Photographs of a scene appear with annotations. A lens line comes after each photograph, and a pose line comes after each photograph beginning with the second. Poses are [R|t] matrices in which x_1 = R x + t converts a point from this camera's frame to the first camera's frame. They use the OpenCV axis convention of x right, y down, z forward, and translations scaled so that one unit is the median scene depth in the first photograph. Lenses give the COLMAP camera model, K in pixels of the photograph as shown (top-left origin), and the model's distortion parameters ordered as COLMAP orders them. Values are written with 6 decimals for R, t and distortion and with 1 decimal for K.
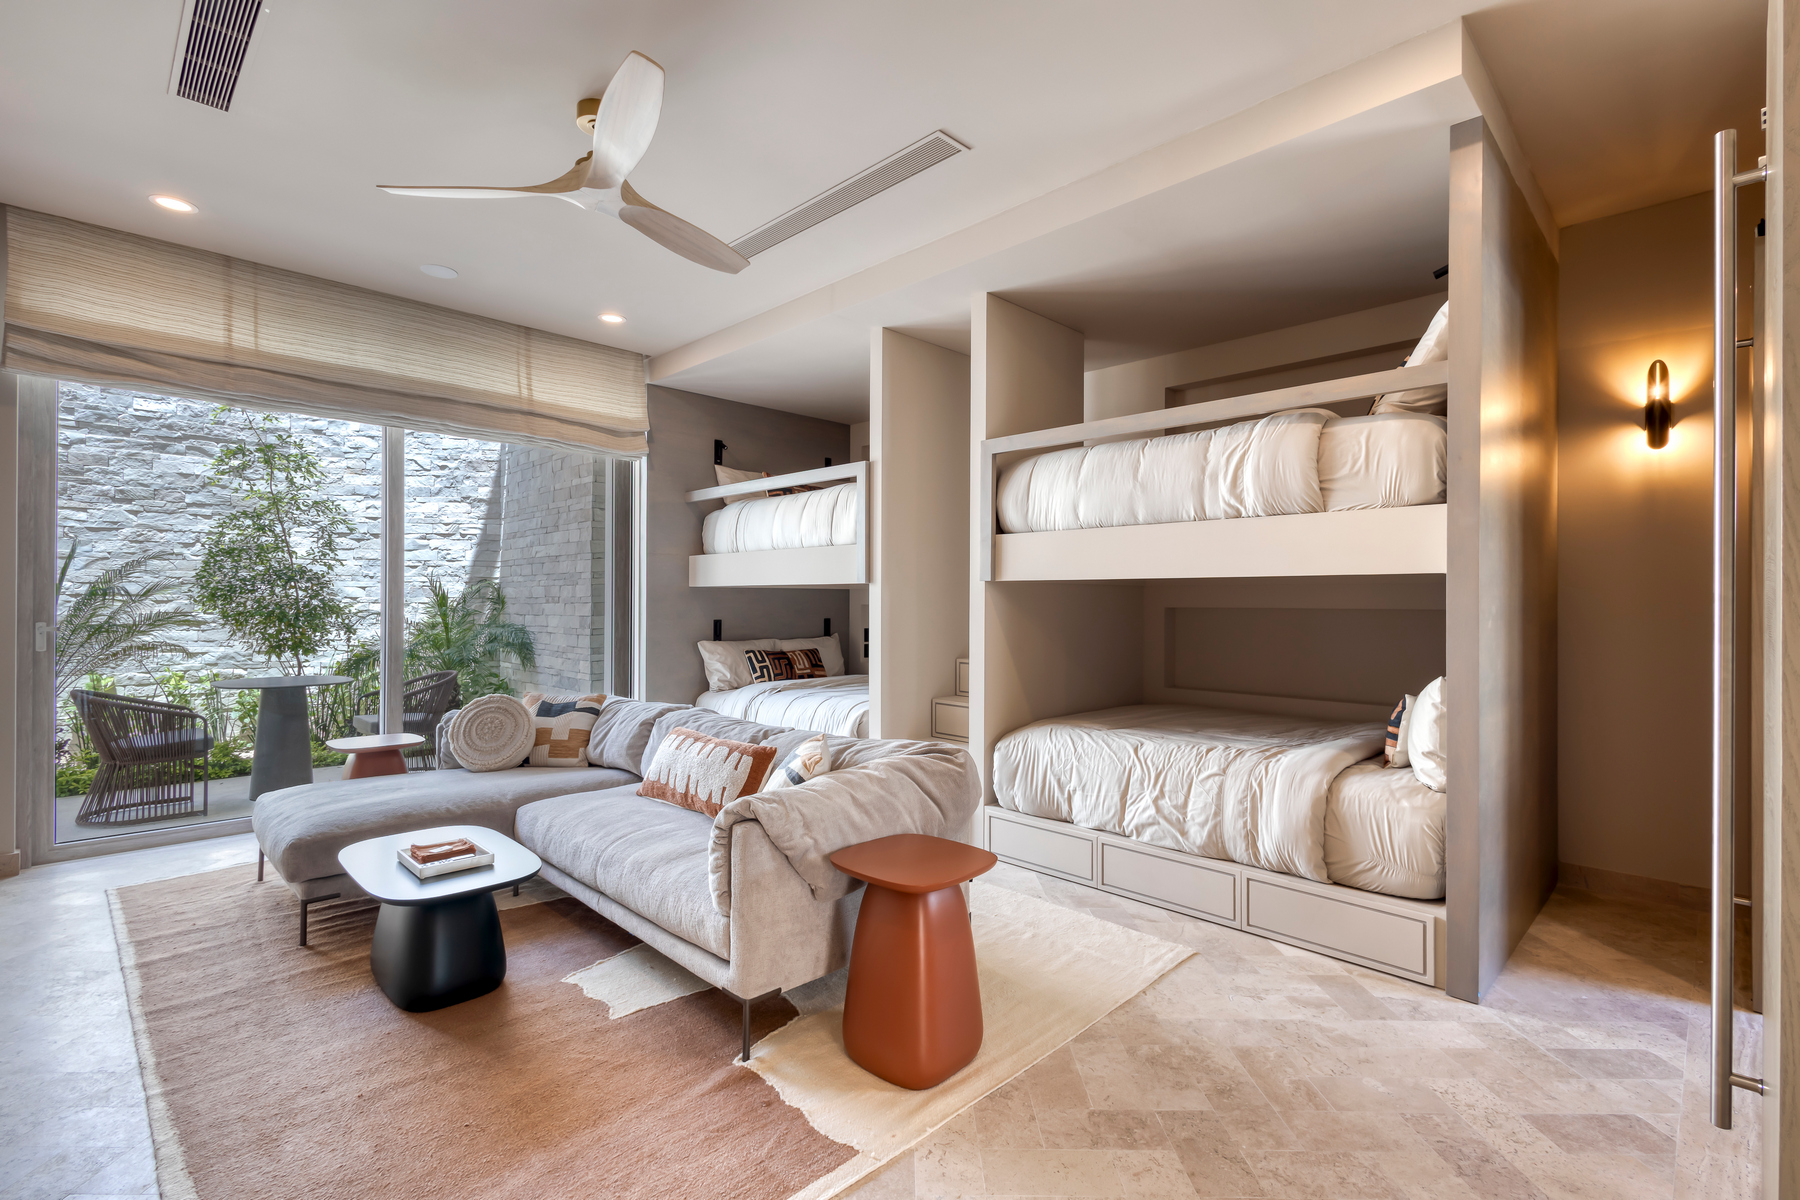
lens RADIAL K [[828.1, 0, 901.7], [0, 828.1, 600.2], [0, 0, 1]] dist [0.010039, 0.001540]
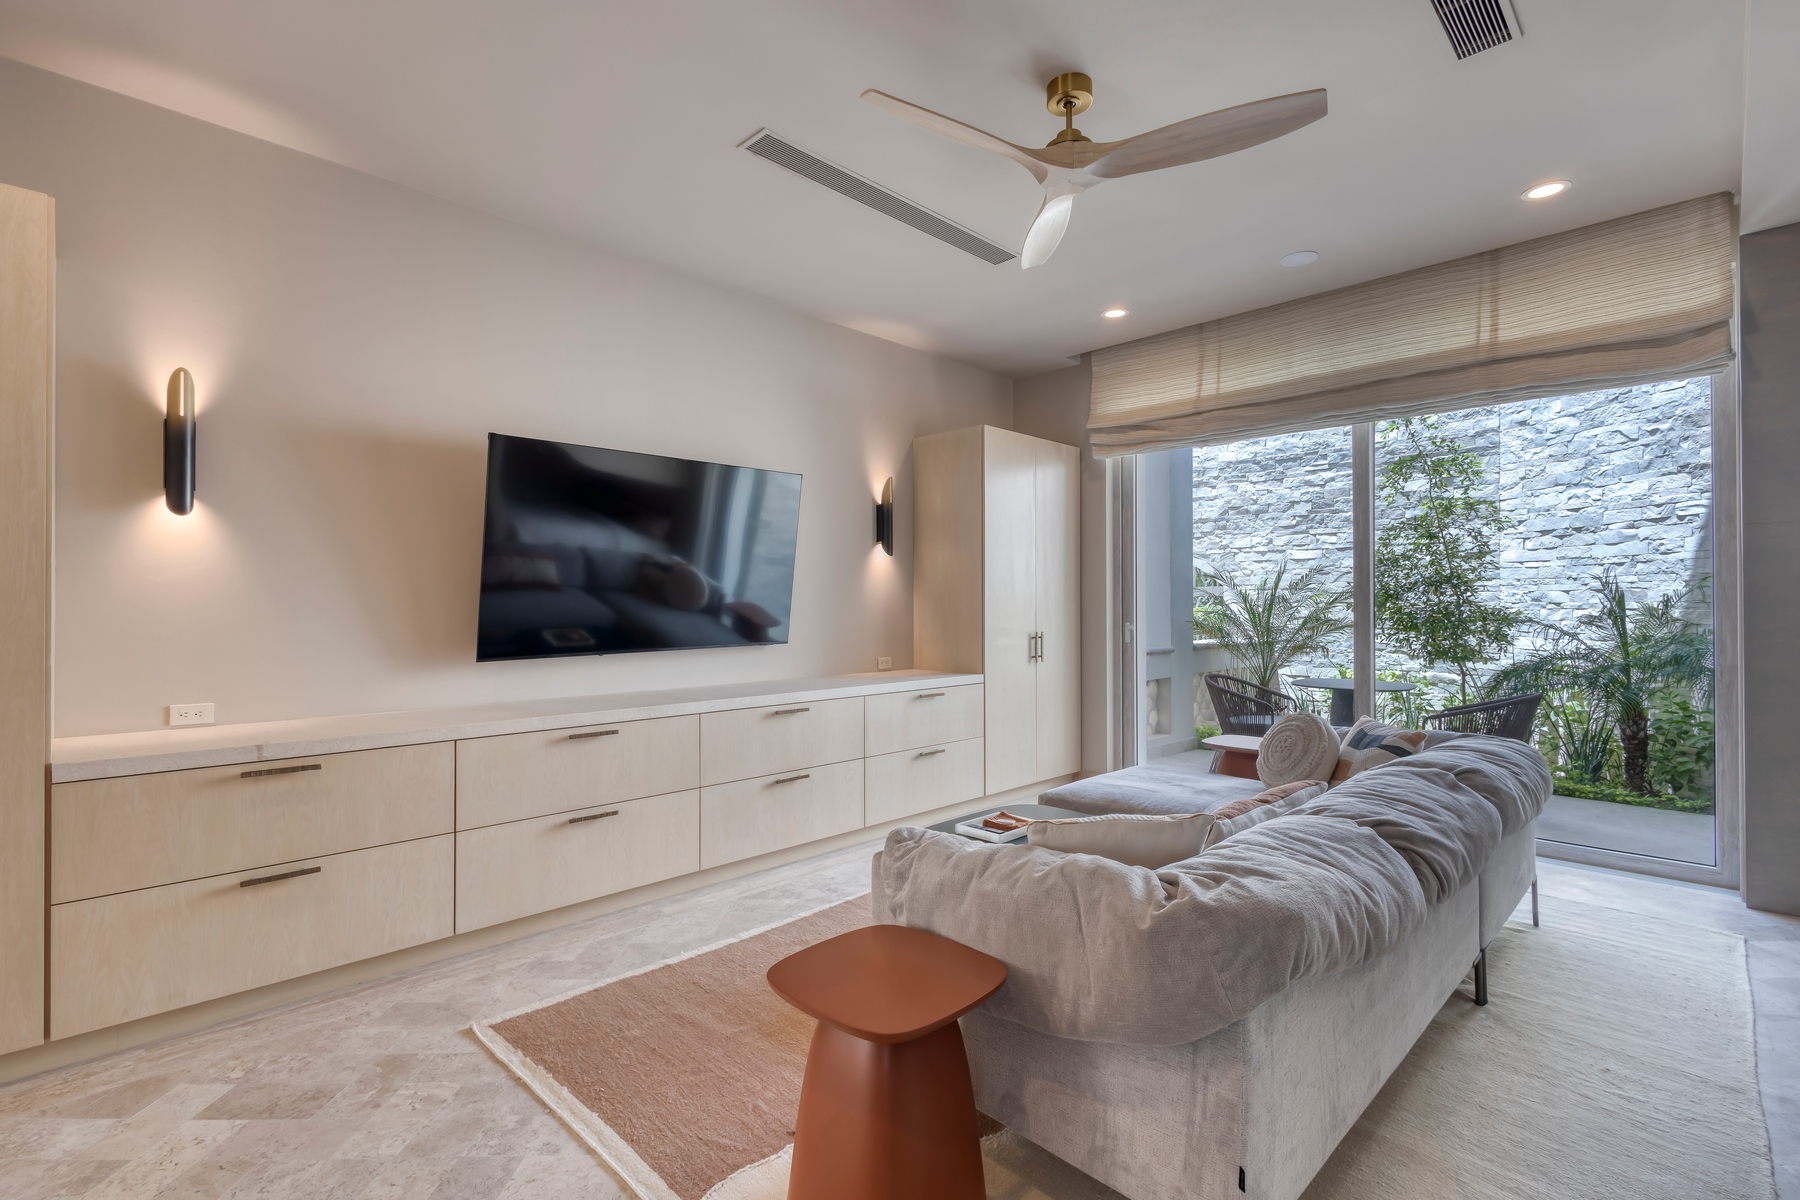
lens RADIAL K [[828.1, 0, 897.1], [0, 828.1, 599.1], [0, 0, 1]] dist [0.010039, 0.001540]
pose [[-0.000413, -0.013040, -0.999915, 0.217232], [0.003996, 0.999907, -0.013041, 0.001280], [0.999992, -0.004001, -0.000361, 0.306064]]
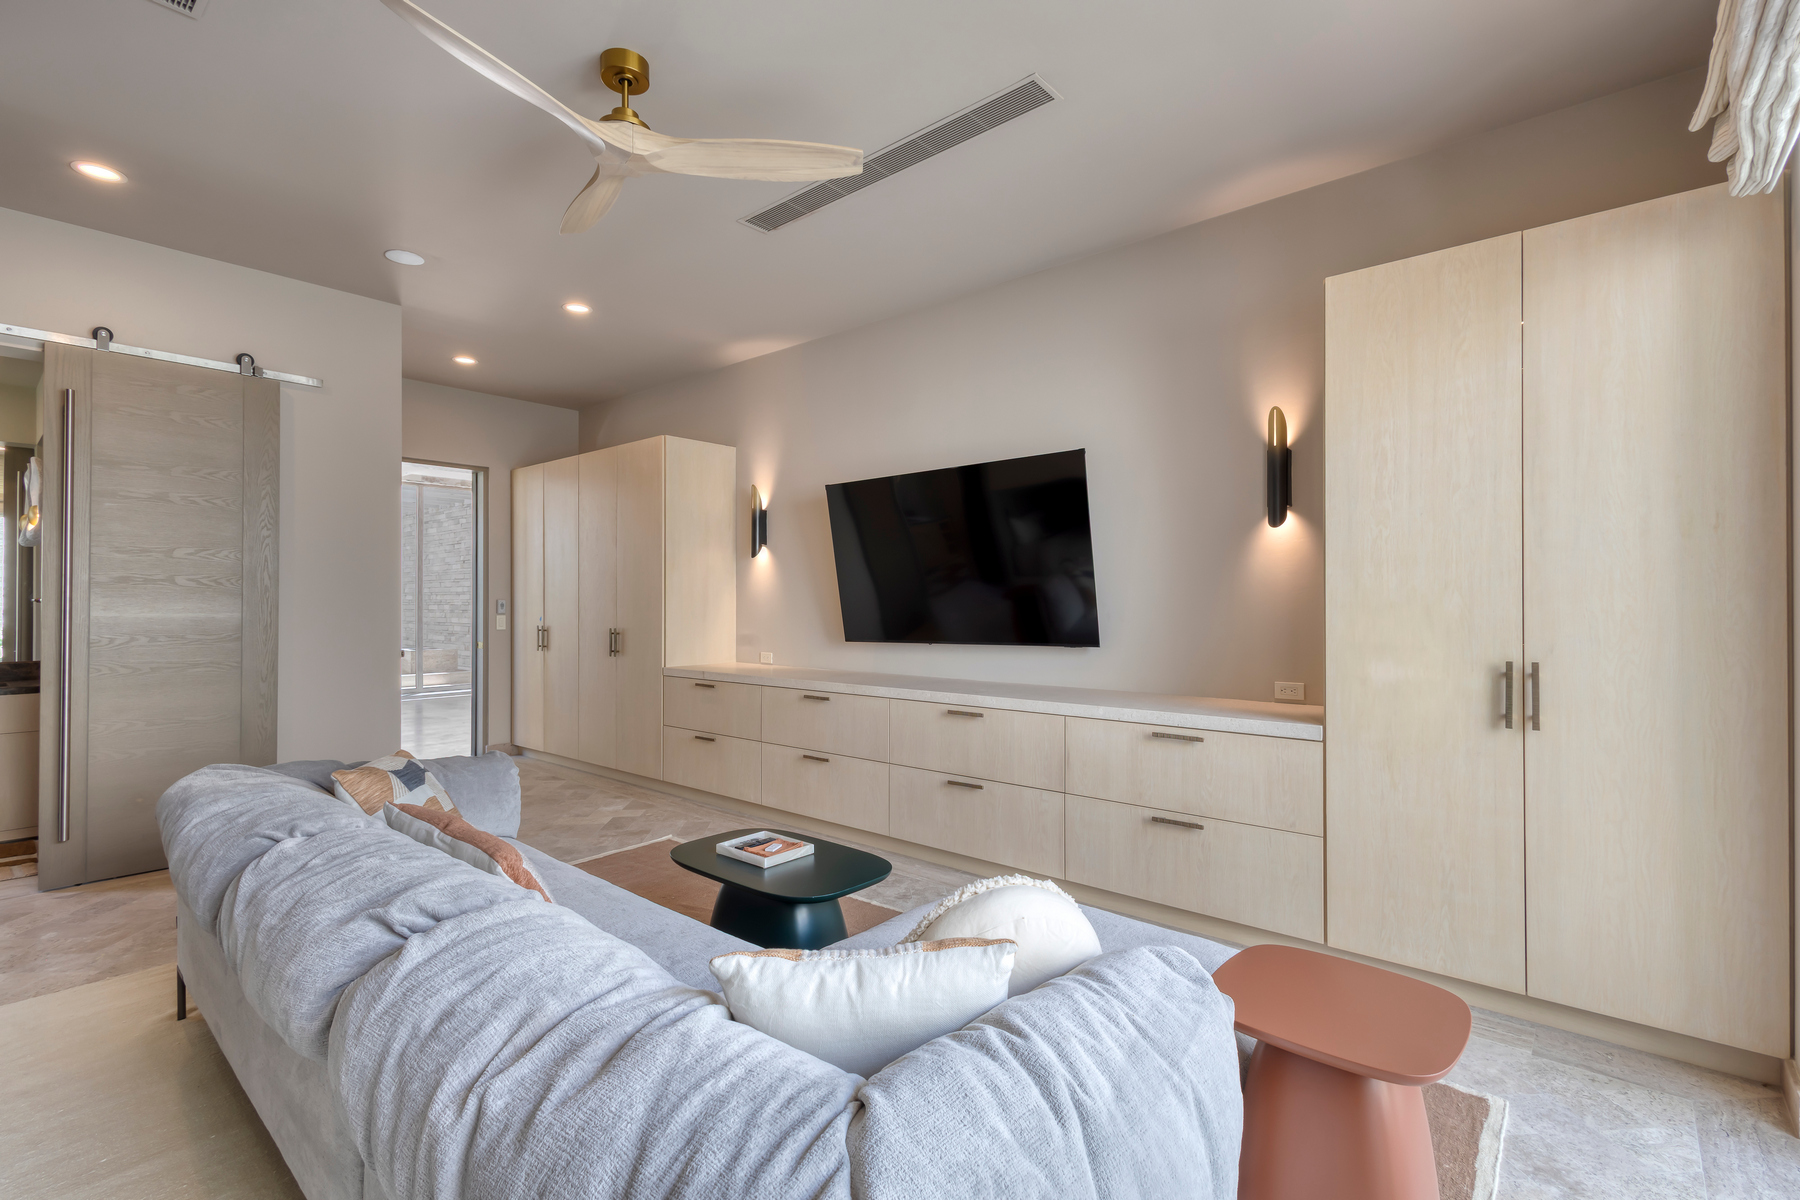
lens RADIAL K [[828.1, 0, 895.5], [0, 828.1, 600.0], [0, 0, 1]] dist [0.010039, 0.001540]
pose [[-0.997836, -0.002643, -0.065701, -0.233170], [-0.002525, 0.999995, -0.001875, -0.002509], [0.065706, -0.001705, -0.997838, 0.735567]]
